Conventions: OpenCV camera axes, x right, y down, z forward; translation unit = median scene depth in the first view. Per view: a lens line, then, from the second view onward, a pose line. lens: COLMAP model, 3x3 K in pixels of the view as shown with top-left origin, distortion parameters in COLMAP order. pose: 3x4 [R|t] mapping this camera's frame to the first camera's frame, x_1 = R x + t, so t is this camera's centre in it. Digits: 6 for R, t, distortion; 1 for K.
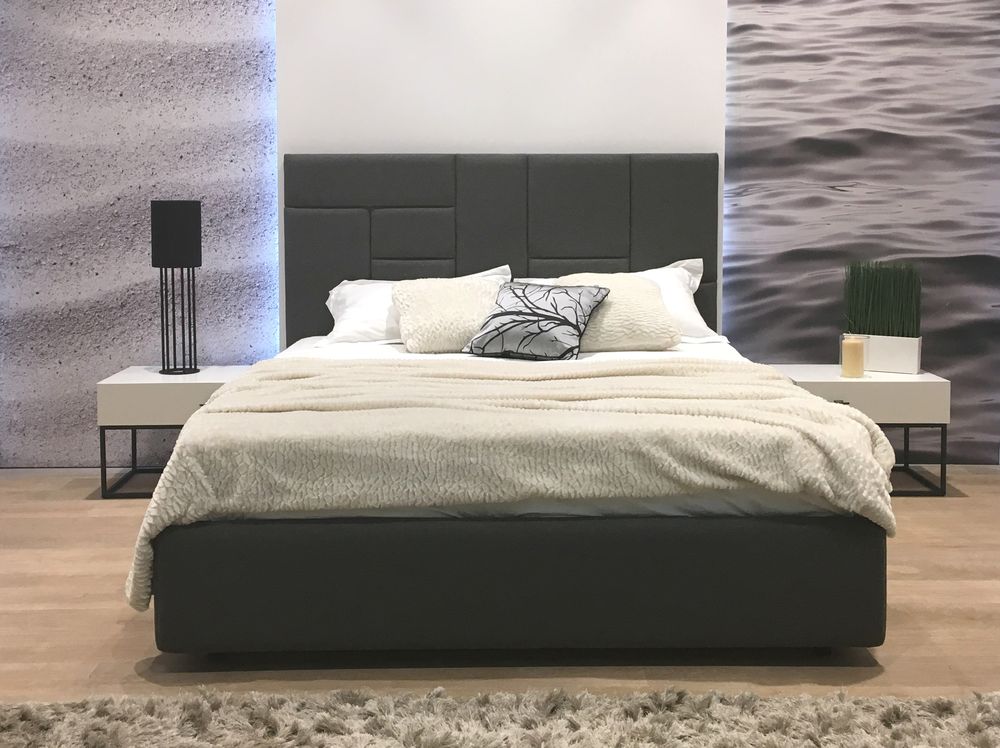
lens RADIAL K [[1254.1, 0, 500.7], [0, 1254.1, 310.0], [0, 0, 1]] dist [0.061584, 0.013651]
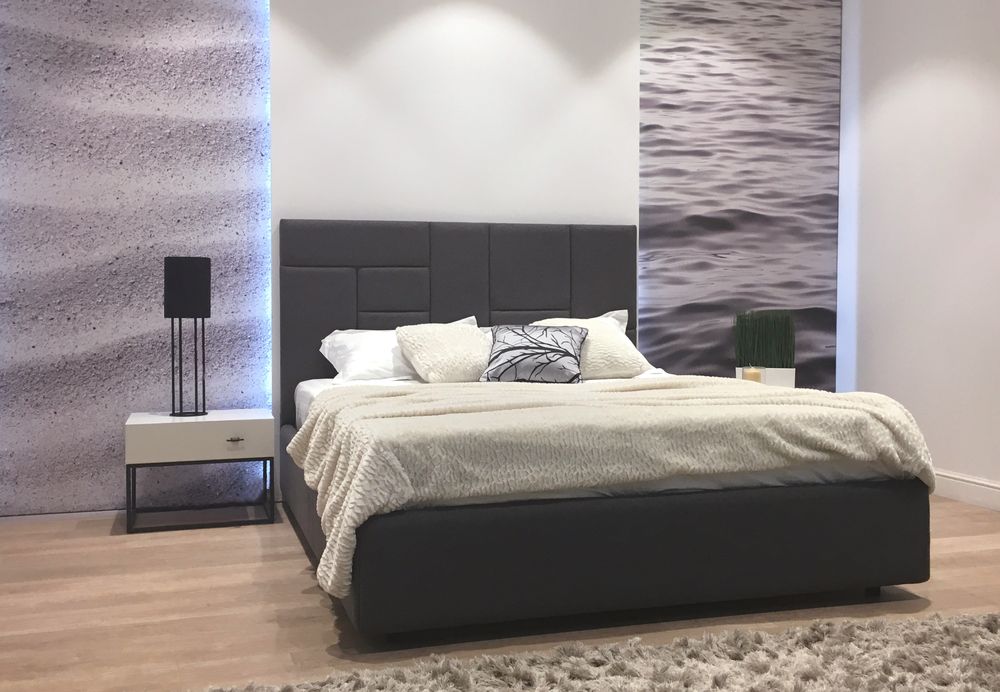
lens RADIAL K [[1032.7, 0, 500.0], [0, 1032.7, 346.0], [0, 0, 1]] dist [0.070782, -0.033778]
pose [[0.962851, -0.013784, 0.269681, -0.235770], [0.029034, 0.998191, -0.052643, 0.044718], [-0.268467, 0.058518, 0.961510, 0.059246]]
